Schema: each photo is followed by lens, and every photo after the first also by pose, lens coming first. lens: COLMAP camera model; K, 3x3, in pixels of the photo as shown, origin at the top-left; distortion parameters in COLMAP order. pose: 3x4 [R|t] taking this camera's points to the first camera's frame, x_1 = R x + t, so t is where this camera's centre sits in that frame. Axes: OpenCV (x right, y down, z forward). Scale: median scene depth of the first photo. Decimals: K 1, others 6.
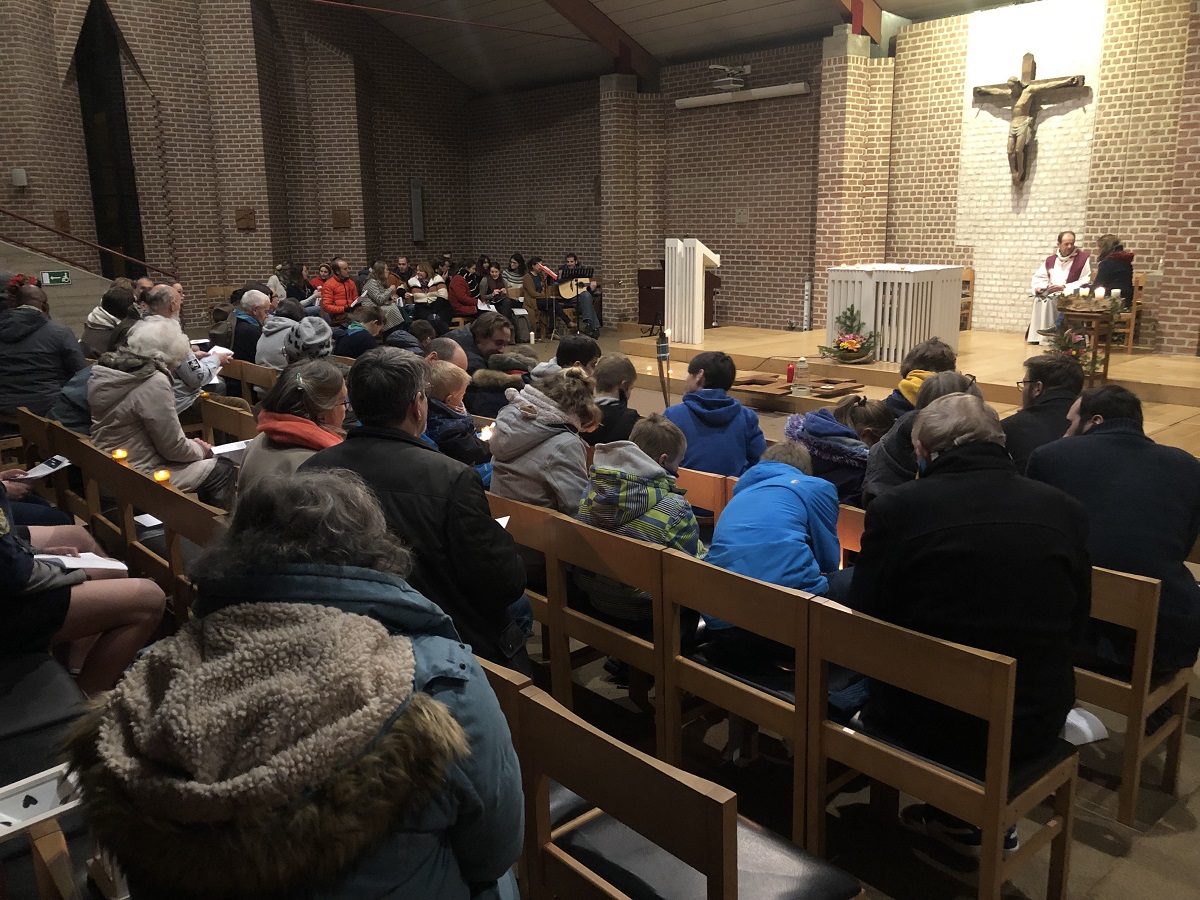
lens RADIAL K [[1000.6, 0, 607.6], [0, 1000.6, 445.4], [0, 0, 1]] dist [0.005747, 0.005569]
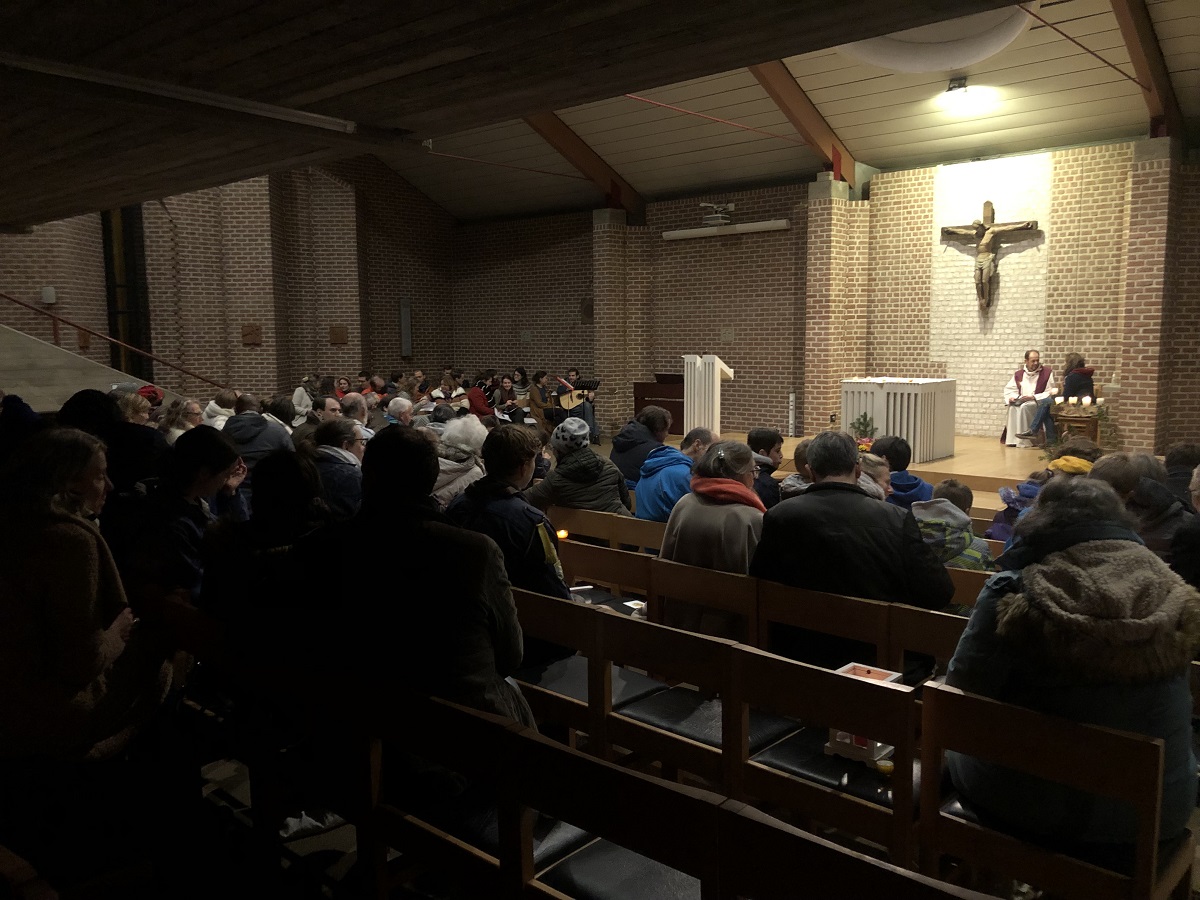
lens RADIAL K [[1000.6, 0, 593.0], [0, 1000.6, 457.5], [0, 0, 1]] dist [0.005747, 0.005569]
pose [[0.995321, -0.006220, 0.096425, -0.142223], [0.015886, 0.994880, -0.099806, 0.016189], [-0.095311, 0.100871, 0.990324, -0.079515]]
